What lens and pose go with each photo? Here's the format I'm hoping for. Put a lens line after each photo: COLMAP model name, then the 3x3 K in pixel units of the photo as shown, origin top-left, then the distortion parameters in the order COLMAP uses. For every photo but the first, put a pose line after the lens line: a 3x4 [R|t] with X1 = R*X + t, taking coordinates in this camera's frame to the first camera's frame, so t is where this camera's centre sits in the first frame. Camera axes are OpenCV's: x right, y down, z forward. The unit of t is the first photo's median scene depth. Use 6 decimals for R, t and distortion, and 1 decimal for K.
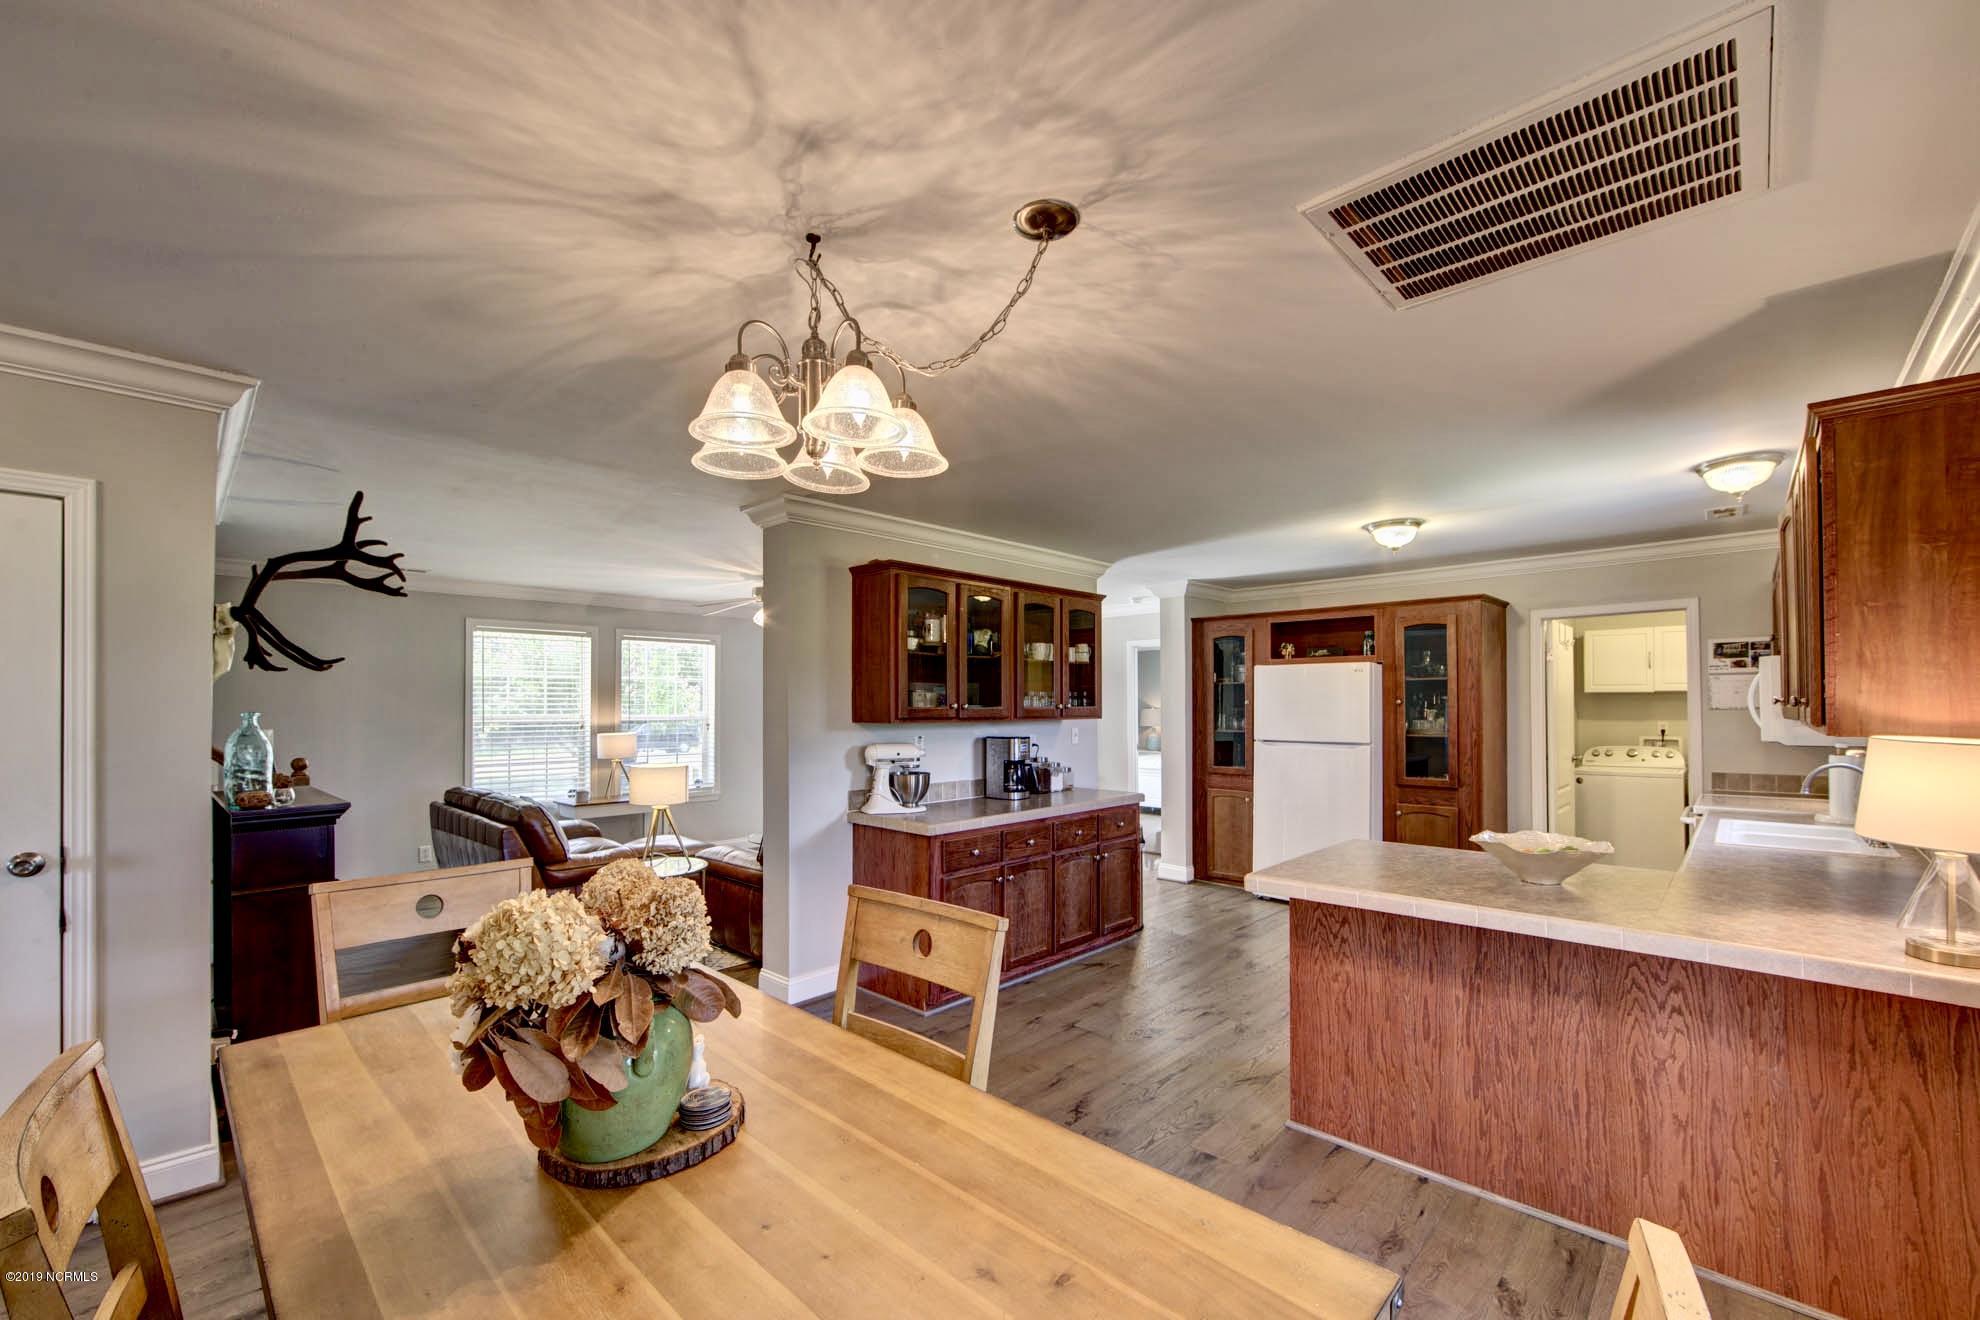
lens RADIAL K [[798.5, 0, 997.4], [0, 798.5, 701.4], [0, 0, 1]] dist [-0.000497, 0.000023]
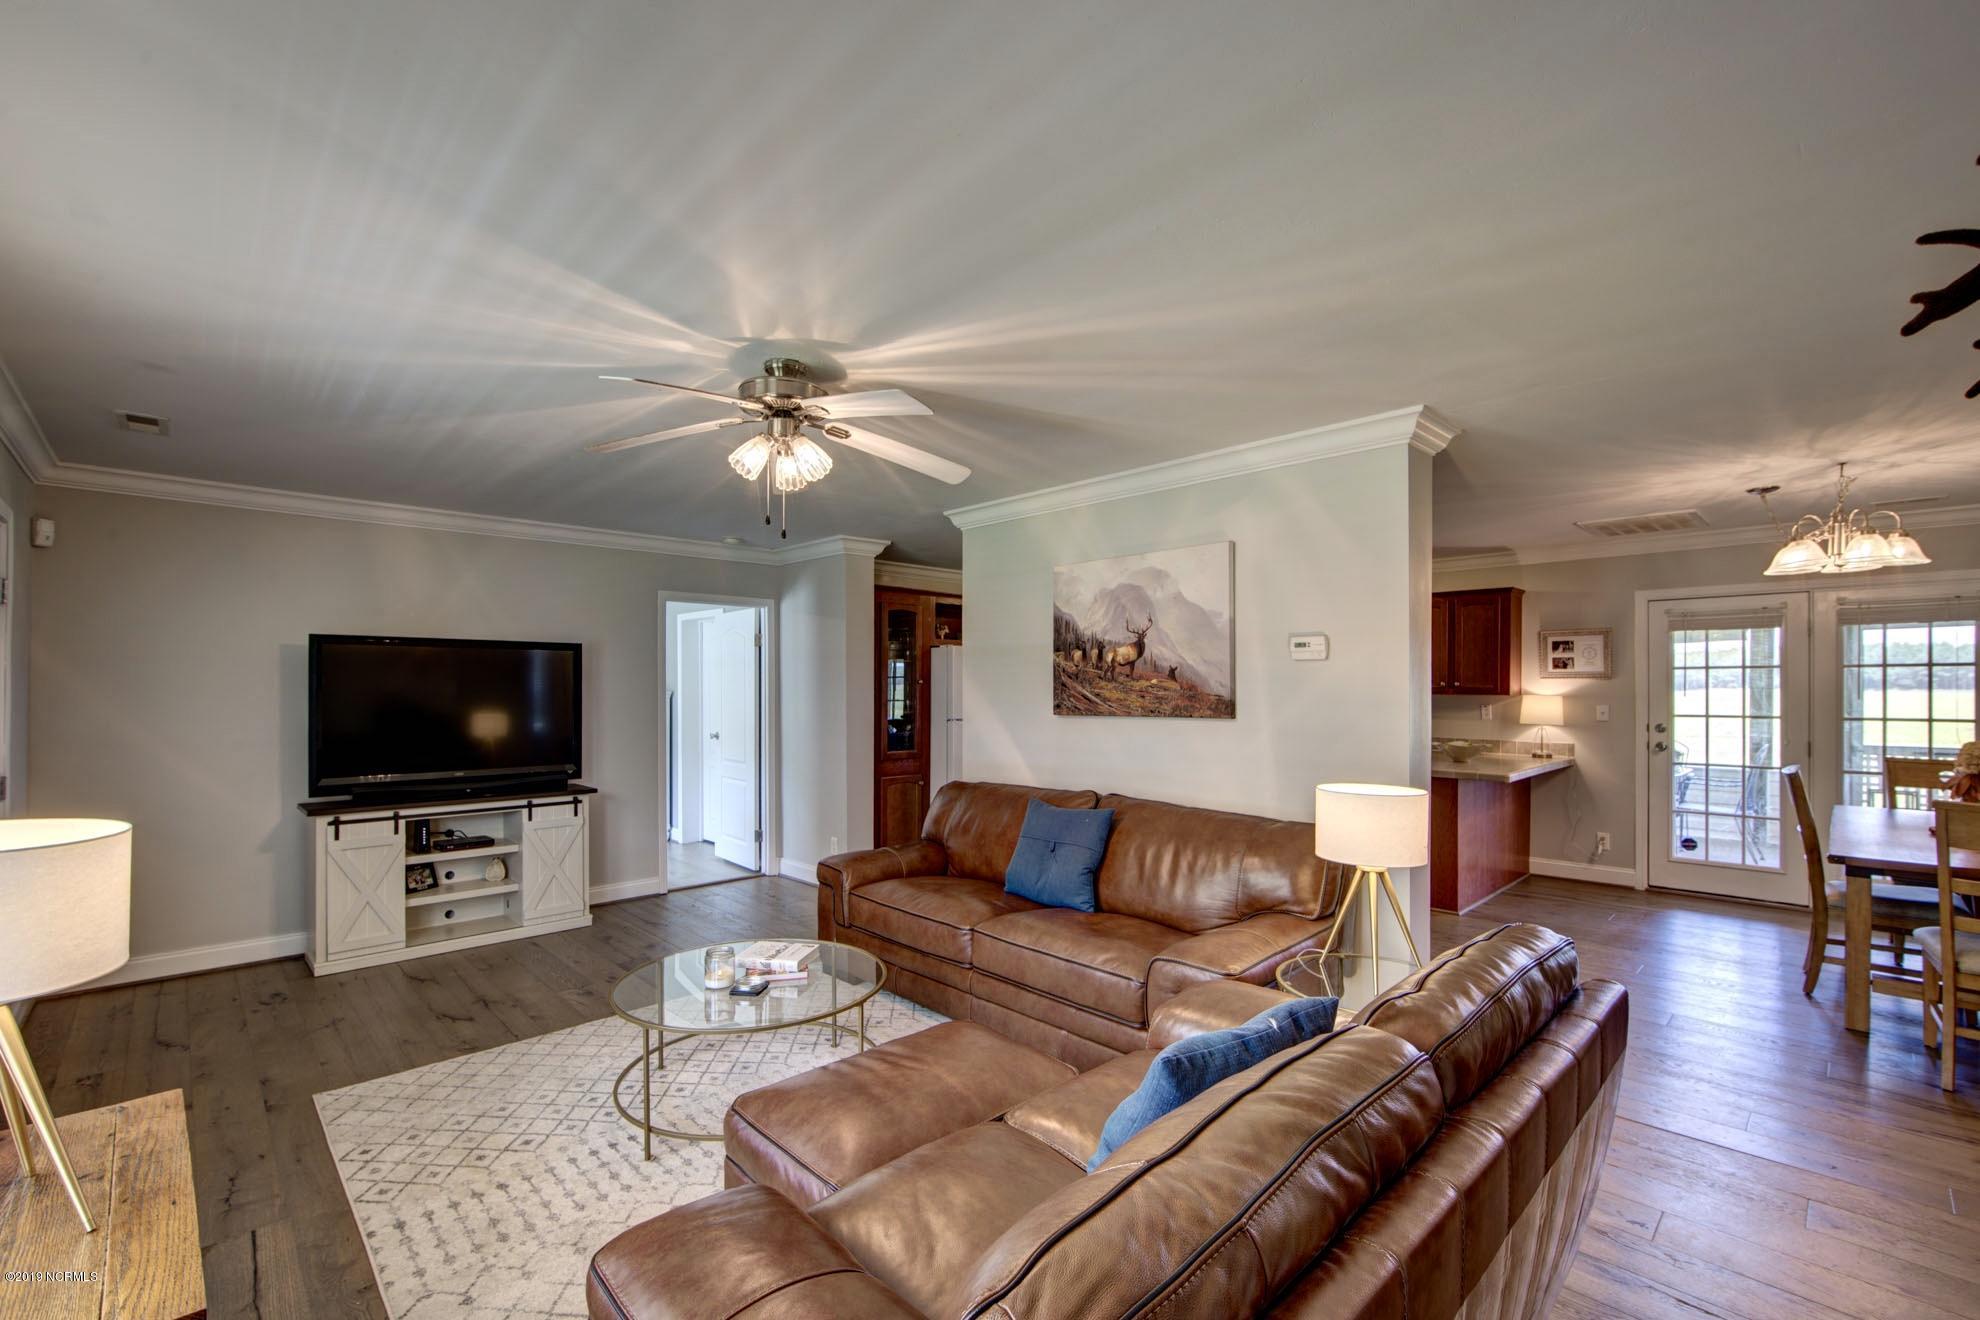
lens RADIAL K [[856.1, 0, 997.1], [0, 856.1, 686.6], [0, 0, 1]] dist [-0.001824, -0.000347]
pose [[0.037689, 0.005607, 0.999274, -1.673796], [-0.005781, 0.999969, -0.005393, 0.029190], [-0.999273, -0.005574, 0.037720, 2.031097]]
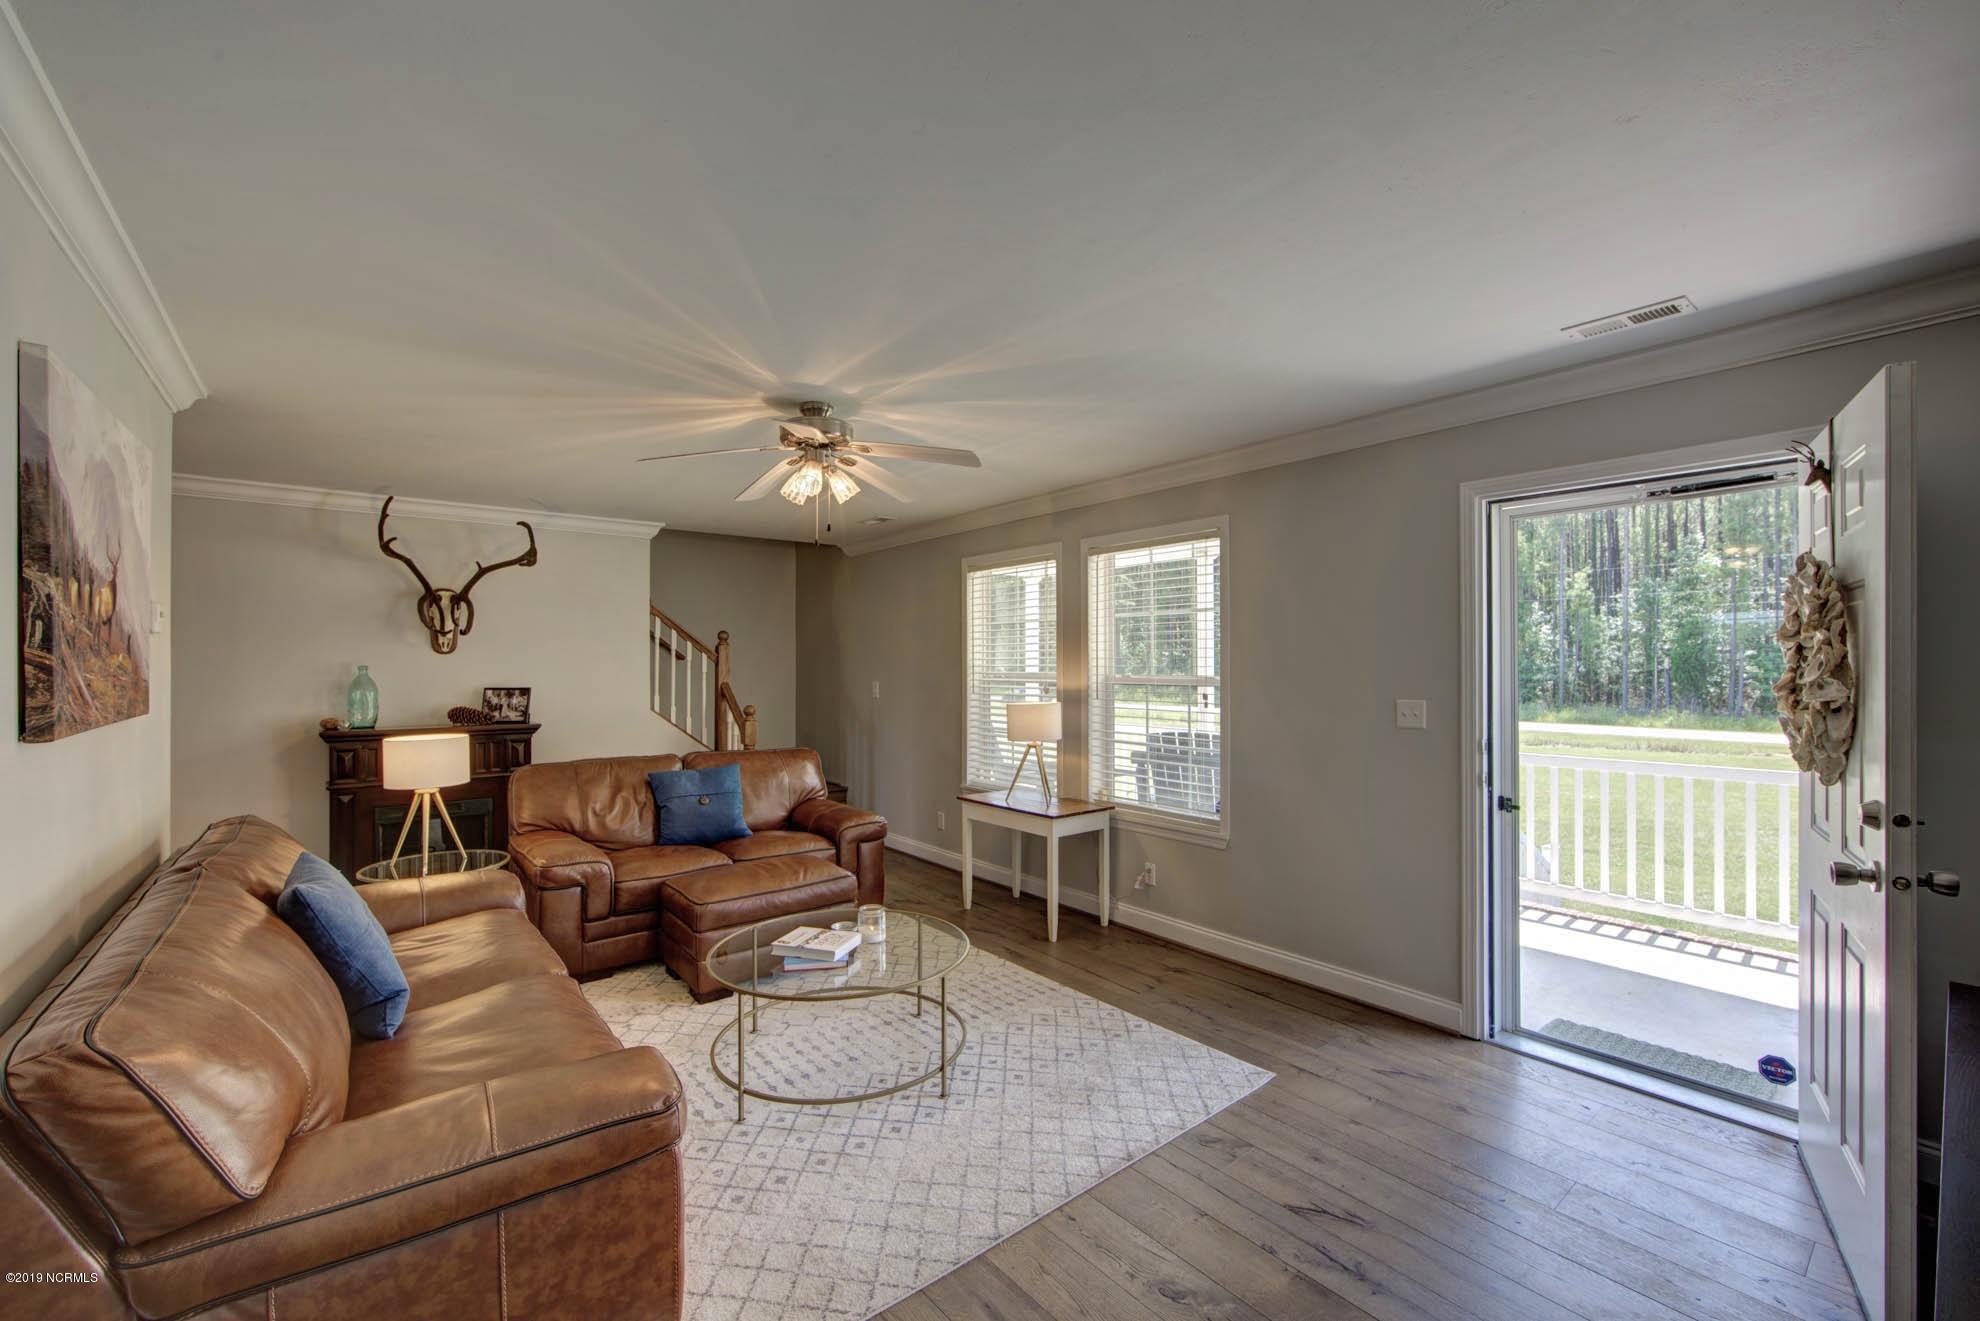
lens RADIAL K [[819.3, 0, 998.1], [0, 819.3, 668.8], [0, 0, 1]] dist [-0.001689, -0.000198]
pose [[-0.130697, 0.010073, -0.991371, 0.503489], [0.006984, 0.999933, 0.009239, 0.018920], [0.991398, -0.005716, -0.130758, 2.745079]]
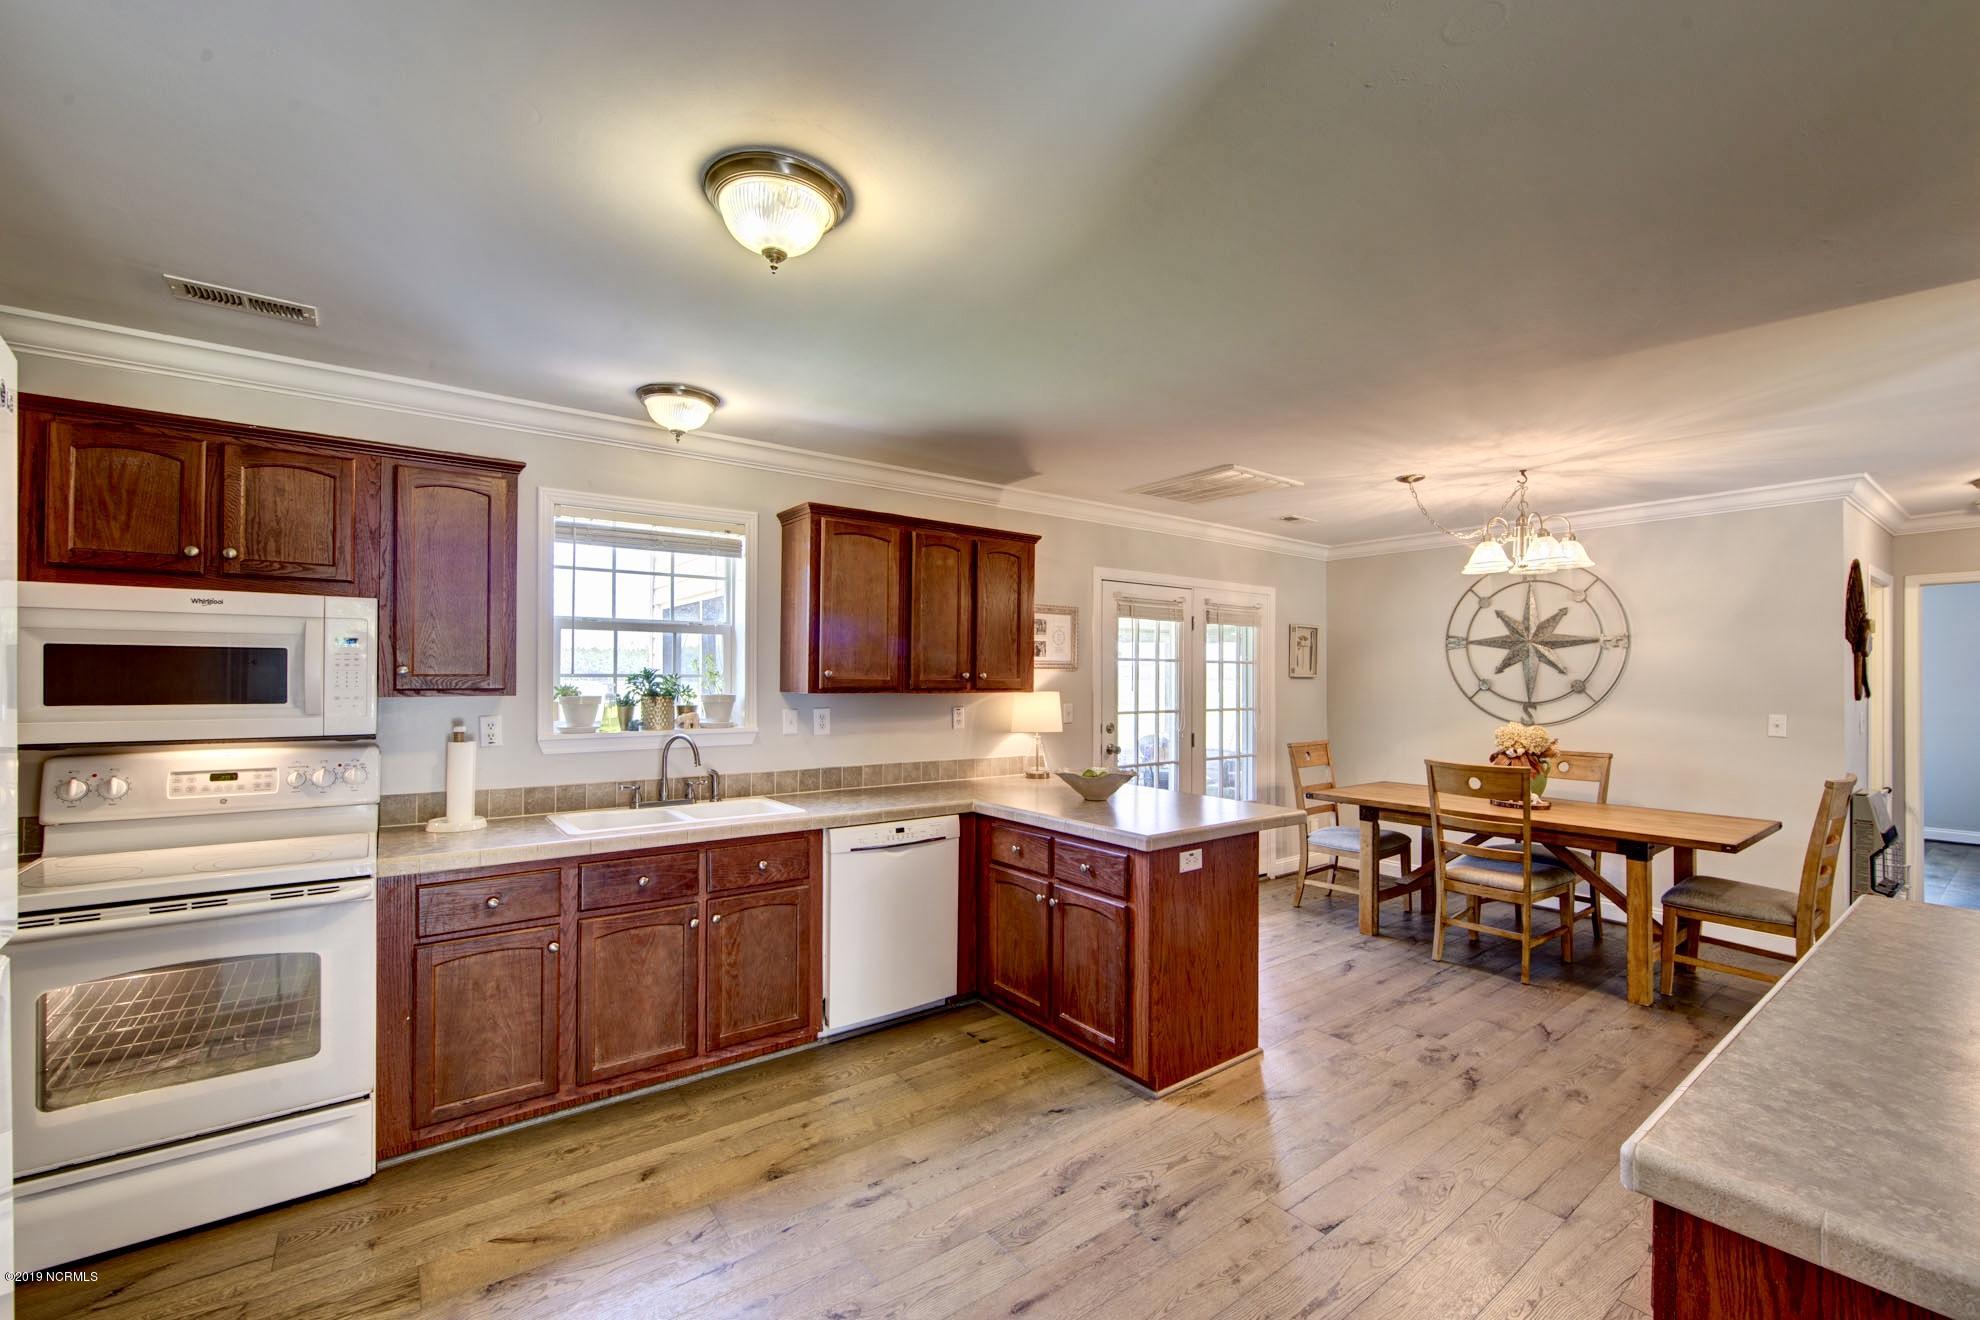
lens RADIAL K [[819.3, 0, 998.1], [0, 819.3, 668.3], [0, 0, 1]] dist [-0.001689, -0.000198]
pose [[-0.987388, 0.008717, 0.158080, 0.544214], [0.004915, 0.999689, -0.024429, 0.024319], [-0.158244, -0.023344, -0.987124, 2.255143]]
